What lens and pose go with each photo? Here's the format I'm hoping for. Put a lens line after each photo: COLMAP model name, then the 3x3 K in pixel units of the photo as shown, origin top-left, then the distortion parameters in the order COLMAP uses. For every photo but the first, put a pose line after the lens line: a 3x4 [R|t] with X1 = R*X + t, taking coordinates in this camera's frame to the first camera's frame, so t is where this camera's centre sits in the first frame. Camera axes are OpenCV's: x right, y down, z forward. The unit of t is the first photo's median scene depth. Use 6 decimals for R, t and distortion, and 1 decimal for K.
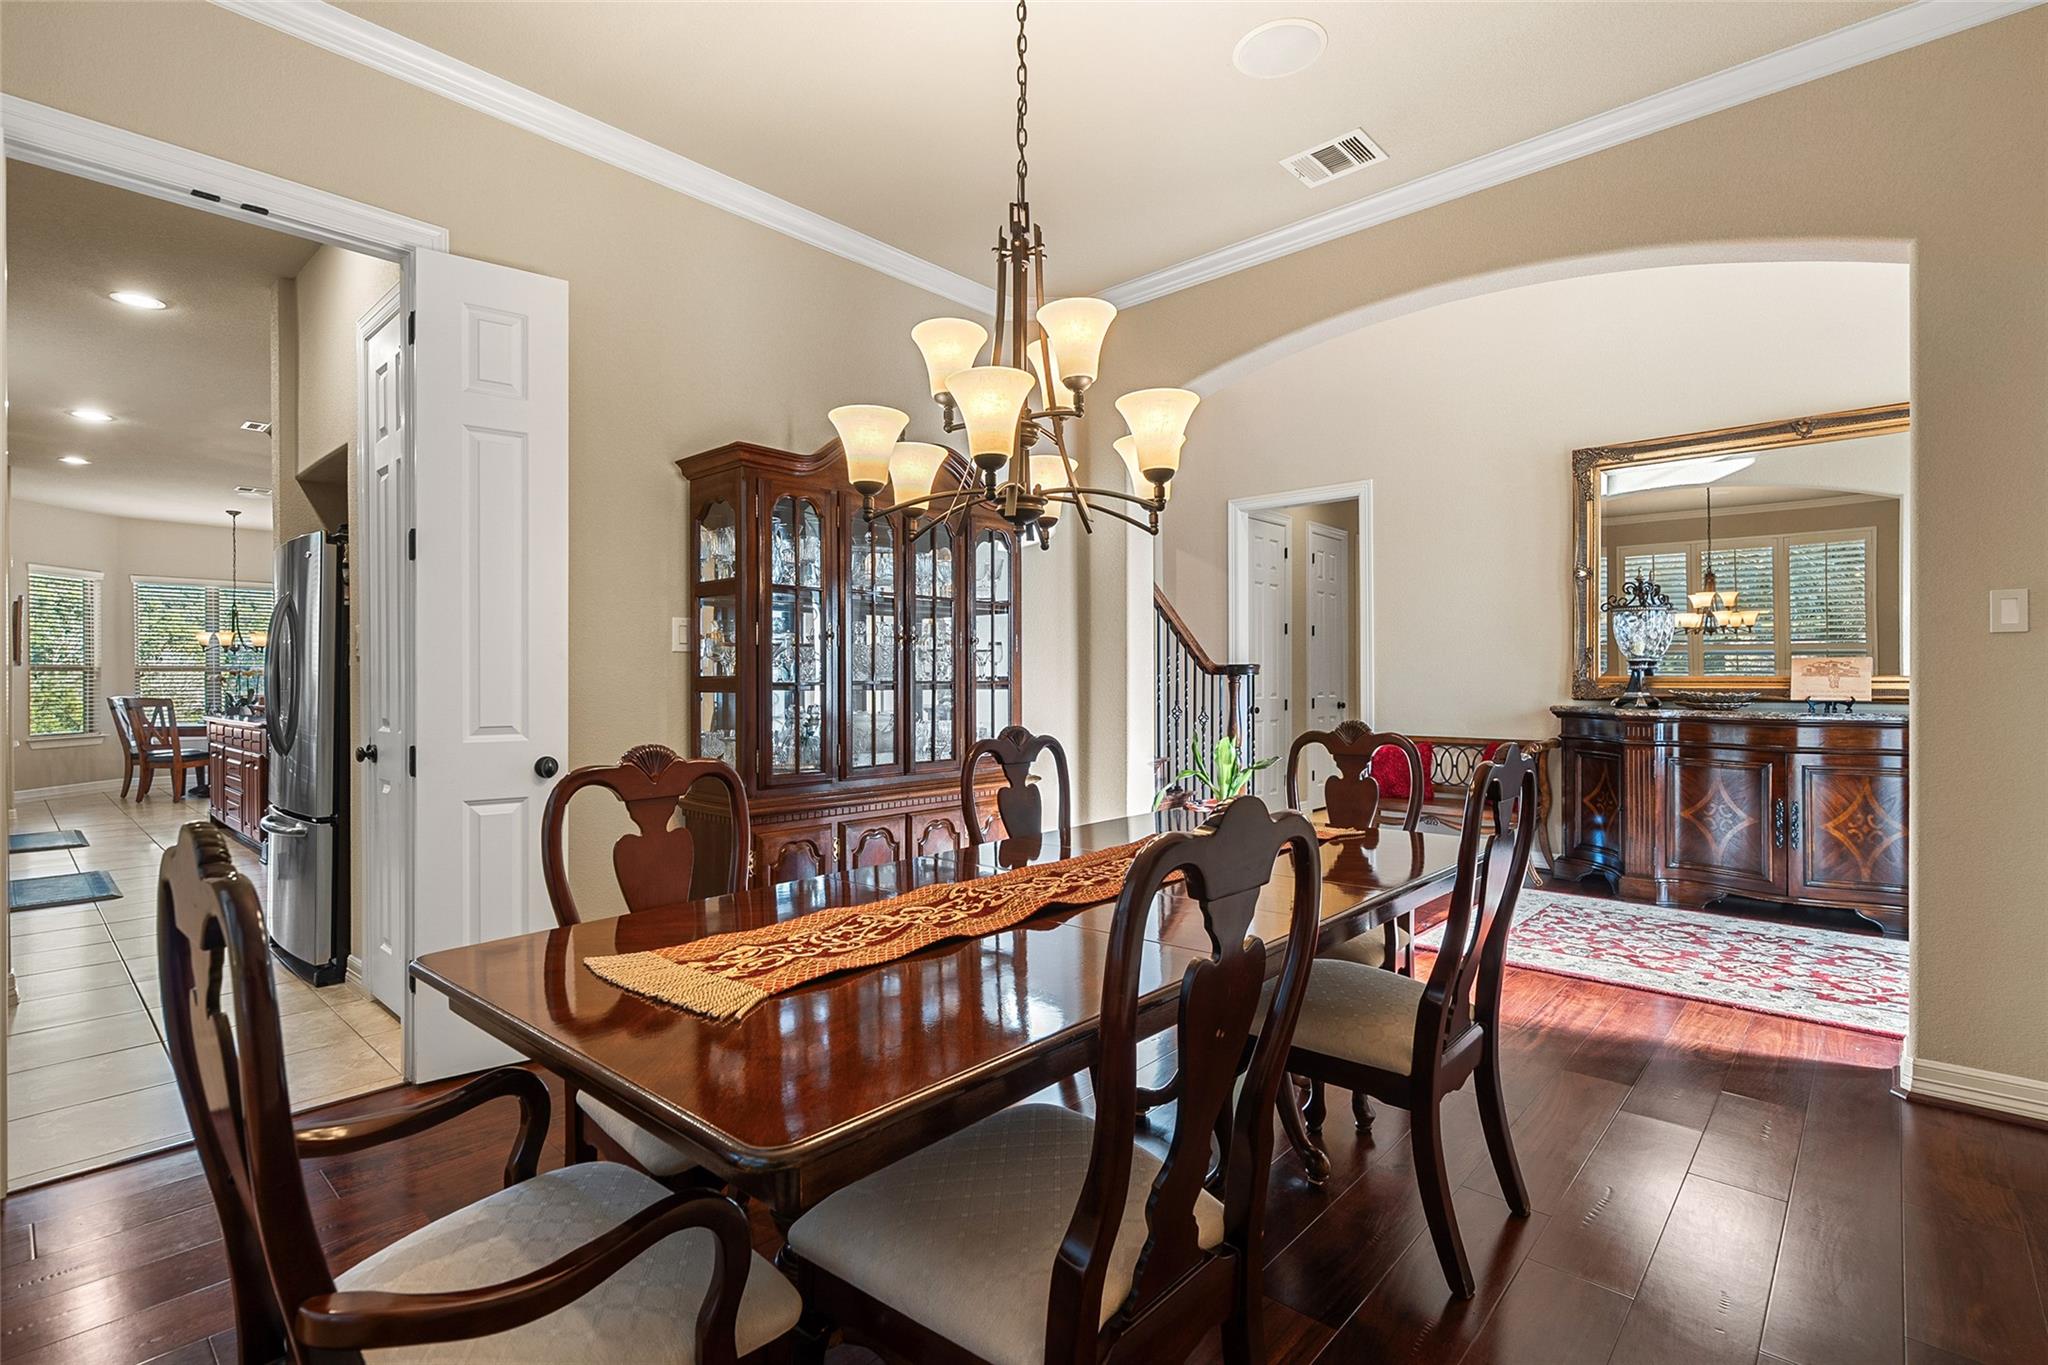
lens RADIAL K [[948.5, 0, 1019.2], [0, 948.5, 682.5], [0, 0, 1]] dist [-0.004958, -0.000466]
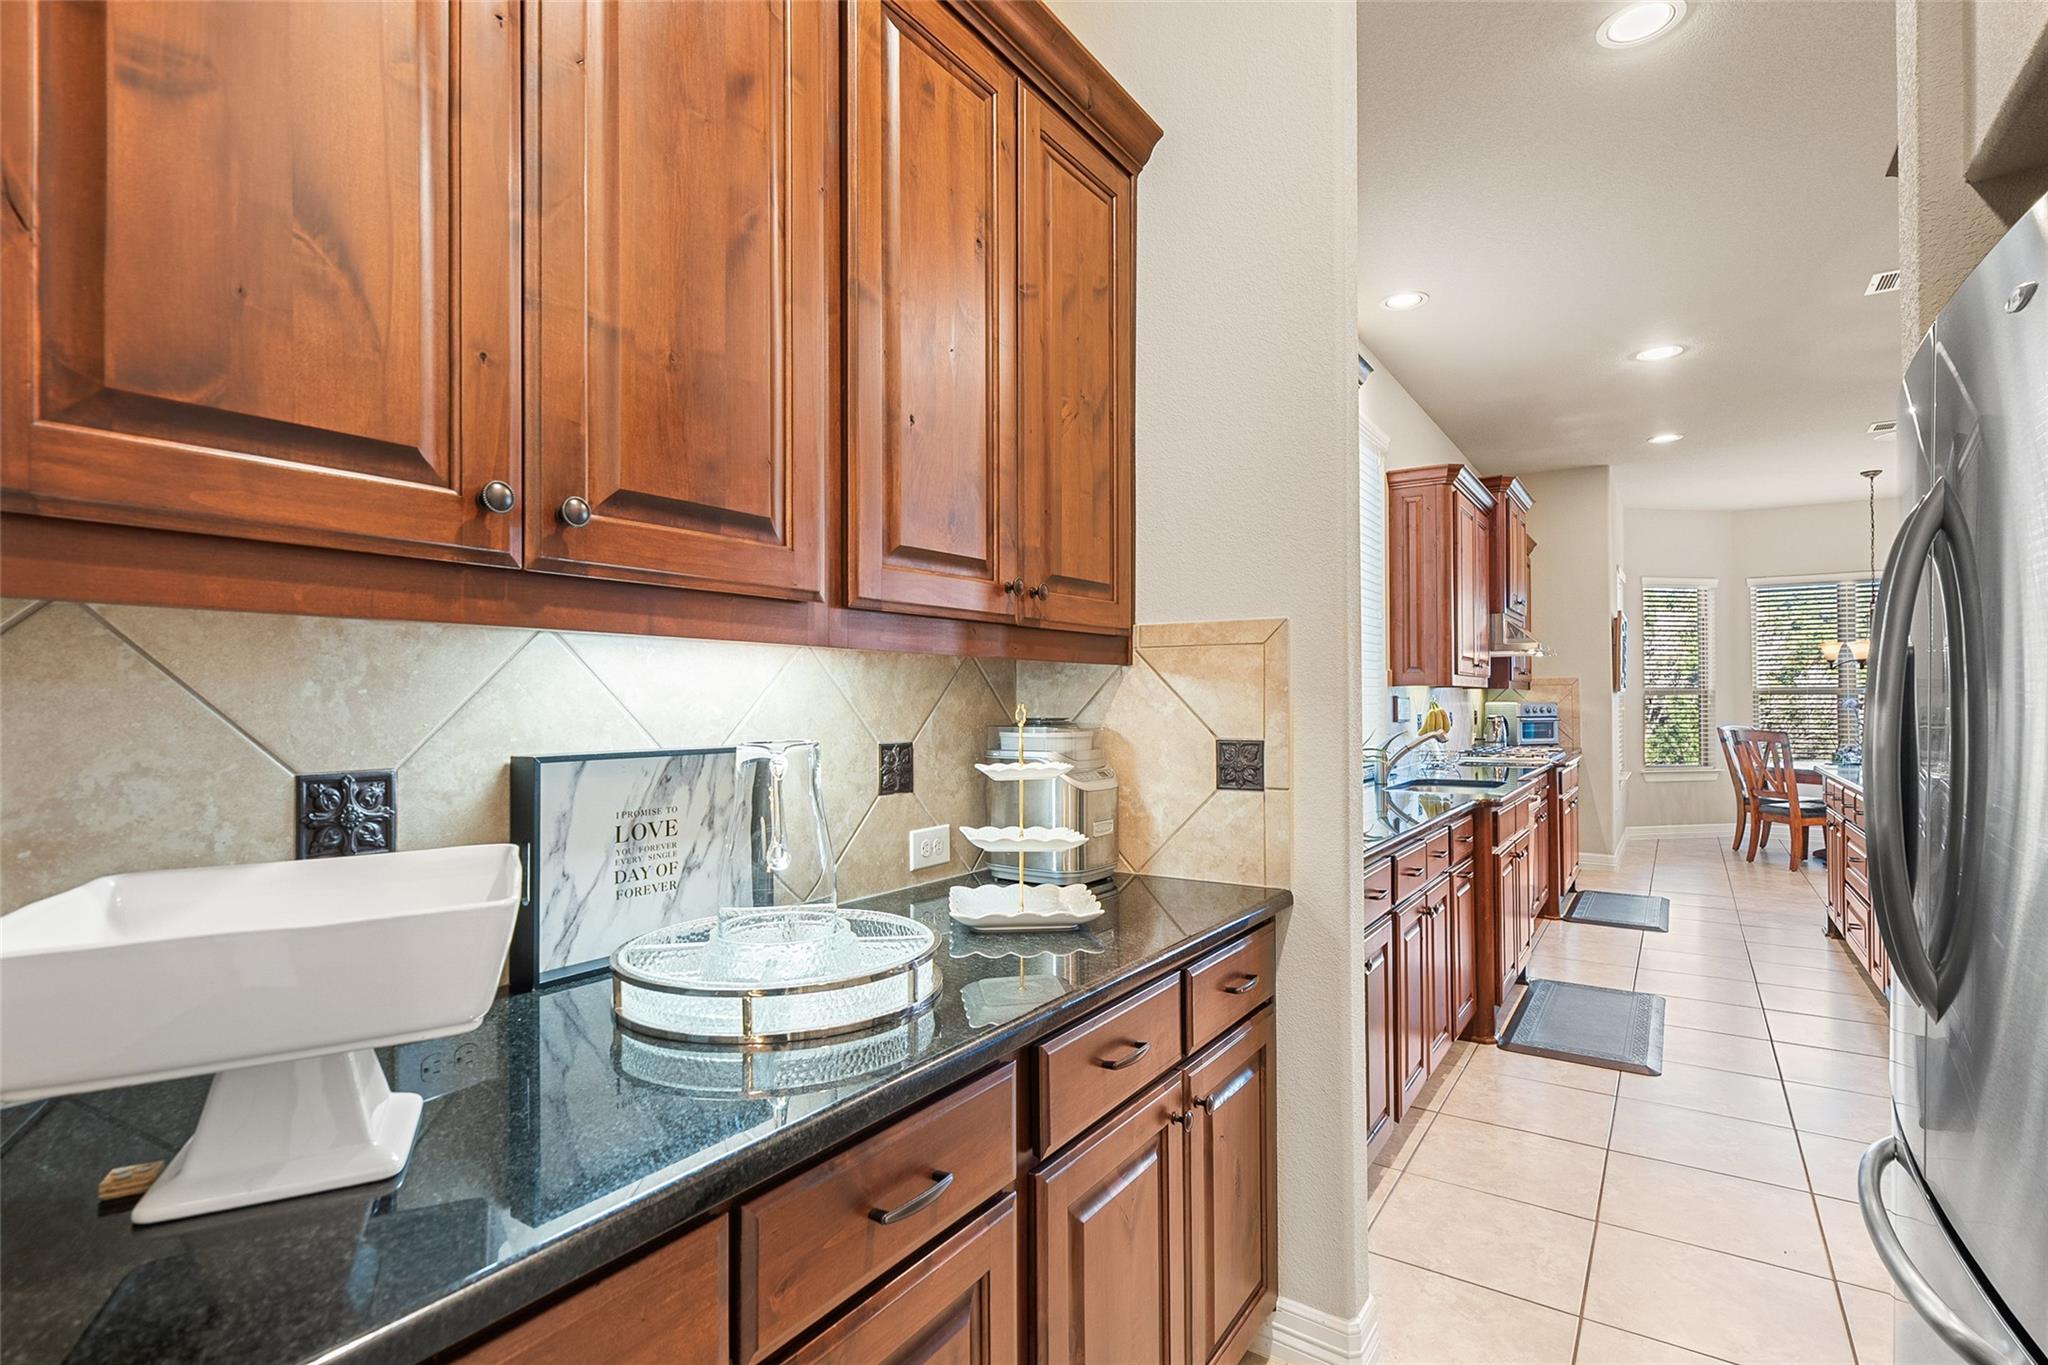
lens RADIAL K [[998.5, 0, 1018.7], [0, 998.5, 690.6], [0, 0, 1]] dist [-0.000659, 0.000263]
pose [[0.156863, -0.005948, -0.987602, -0.196078], [-0.001231, 0.999980, -0.006218, -0.010193], [0.987620, 0.002191, 0.156853, 0.255887]]
